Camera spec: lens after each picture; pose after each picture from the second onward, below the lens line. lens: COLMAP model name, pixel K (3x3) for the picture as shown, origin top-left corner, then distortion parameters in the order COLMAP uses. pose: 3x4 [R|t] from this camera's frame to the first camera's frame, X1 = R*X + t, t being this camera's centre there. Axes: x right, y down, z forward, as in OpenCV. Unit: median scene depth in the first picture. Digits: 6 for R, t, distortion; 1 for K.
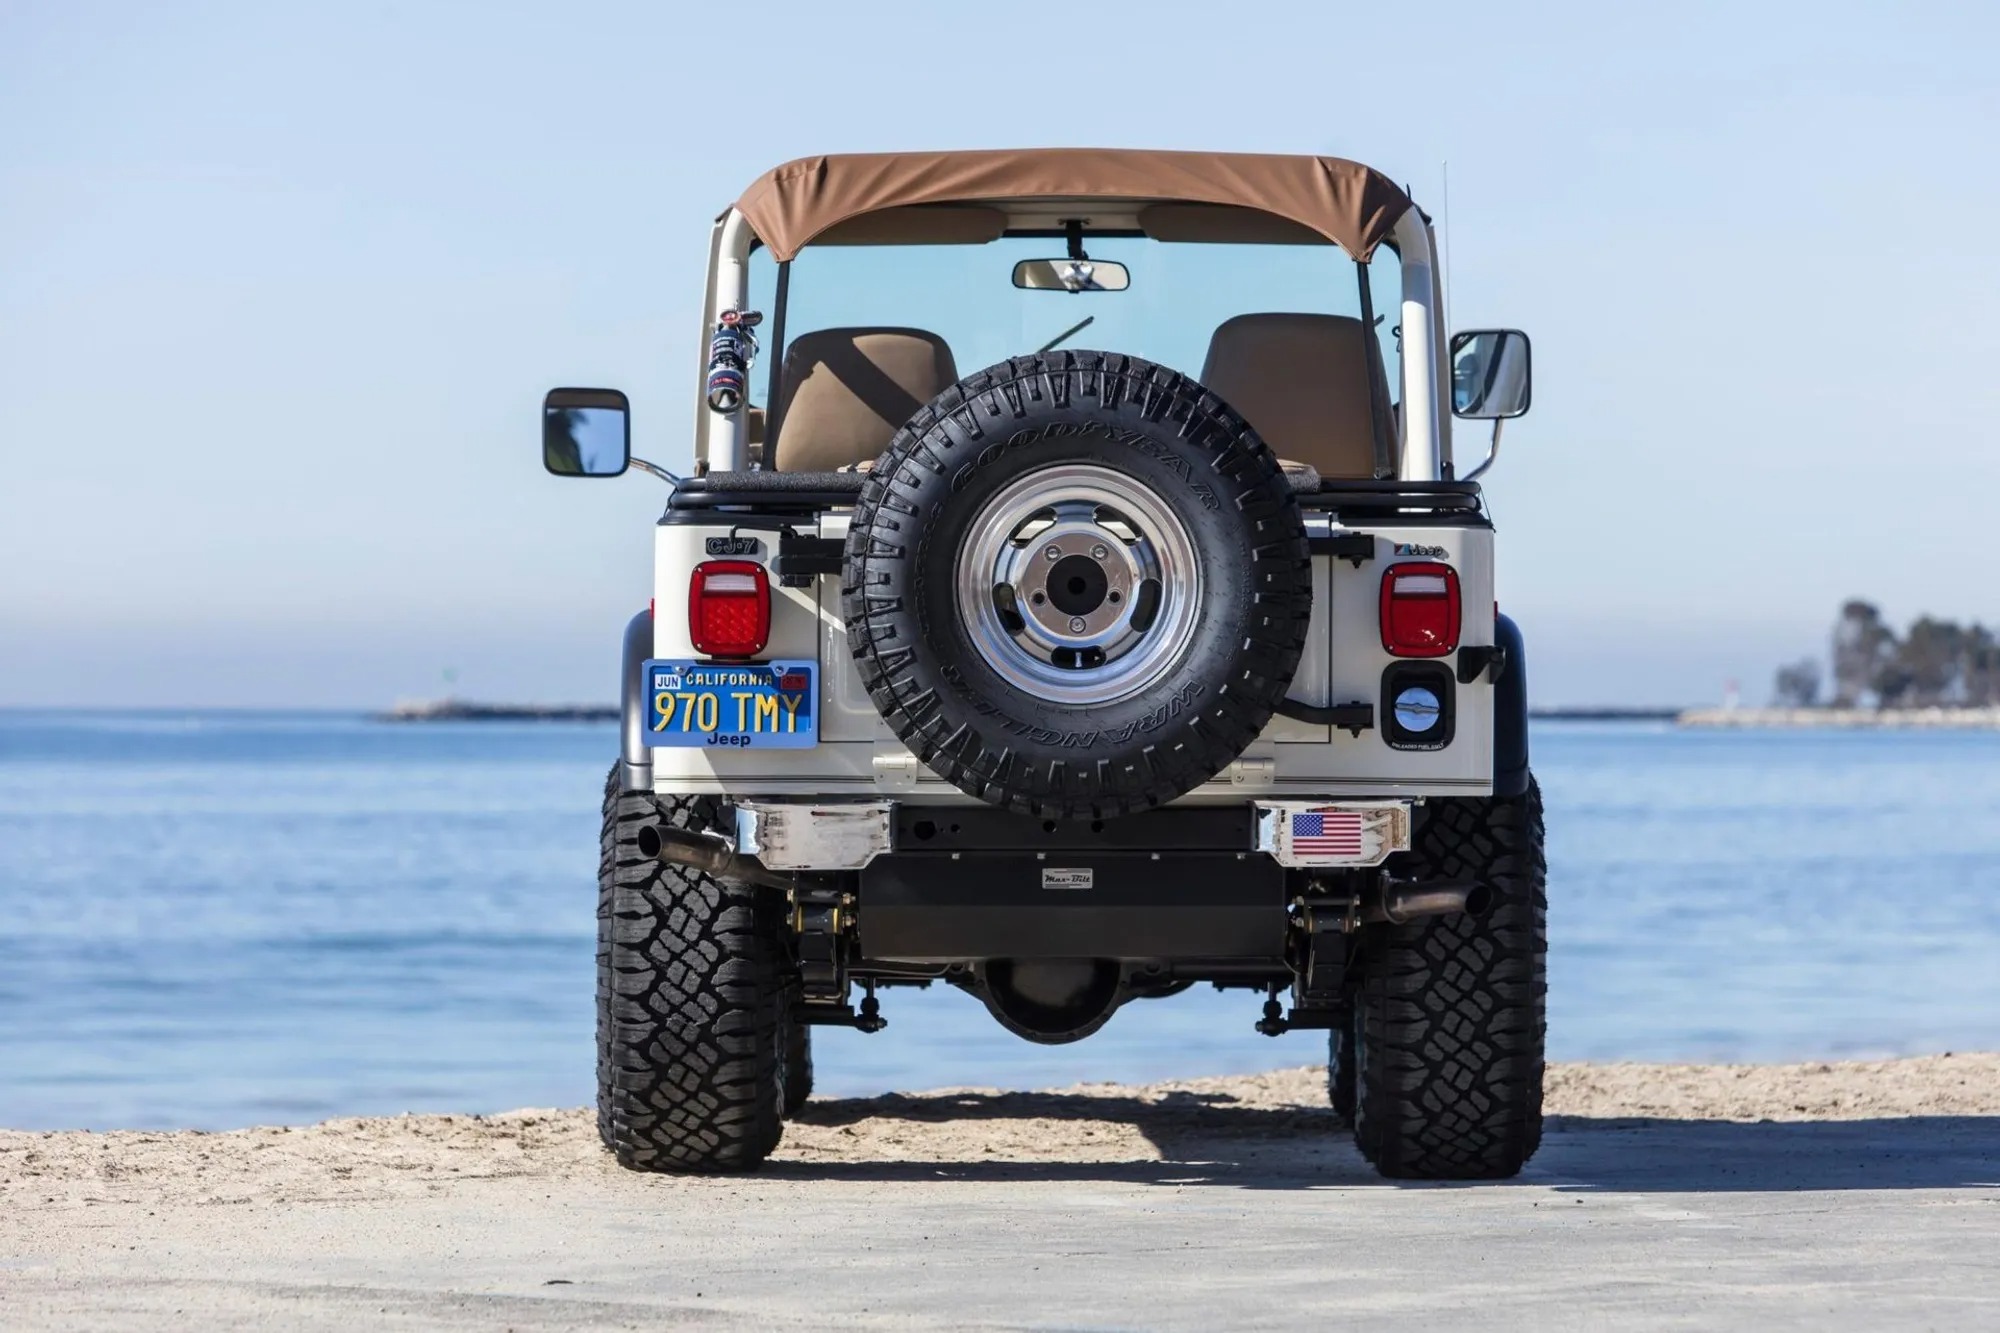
lens RADIAL K [[9541.0, 0, 1000.0], [0, 9541.0, 666.5], [0, 0, 1]] dist [-0.212864, 0.200025]
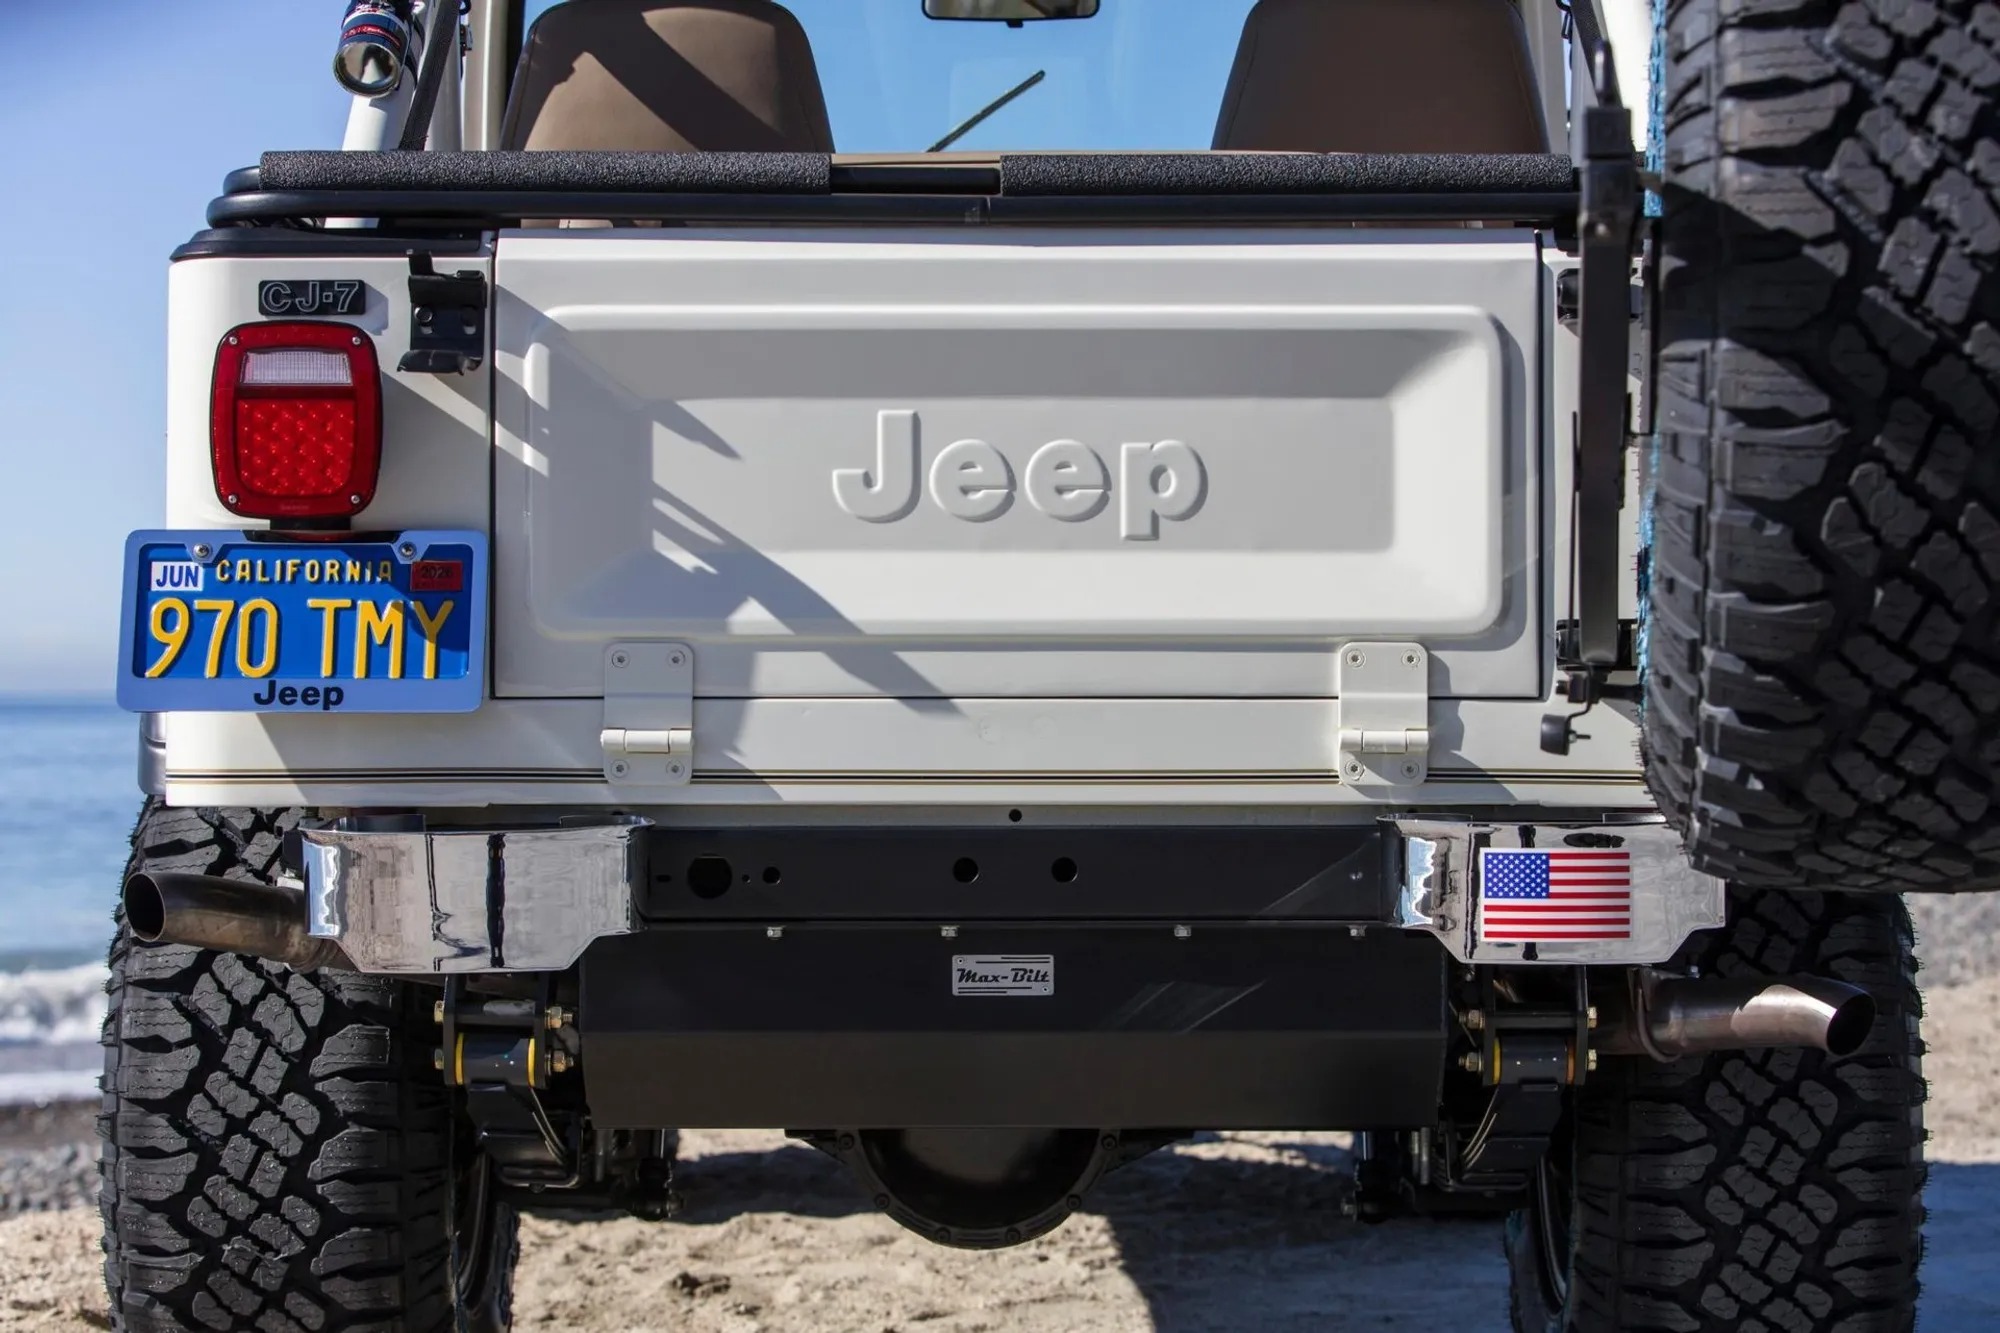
lens RADIAL K [[9542.0, 0, 1000.0], [0, 9542.0, 666.5], [0, 0, 1]] dist [2.270899, 0.233018]
pose [[0.999992, -0.002618, 0.002907, 0.005258], [0.002614, 0.999995, 0.001503, 0.005278], [-0.002911, -0.001495, 0.999995, 0.481855]]
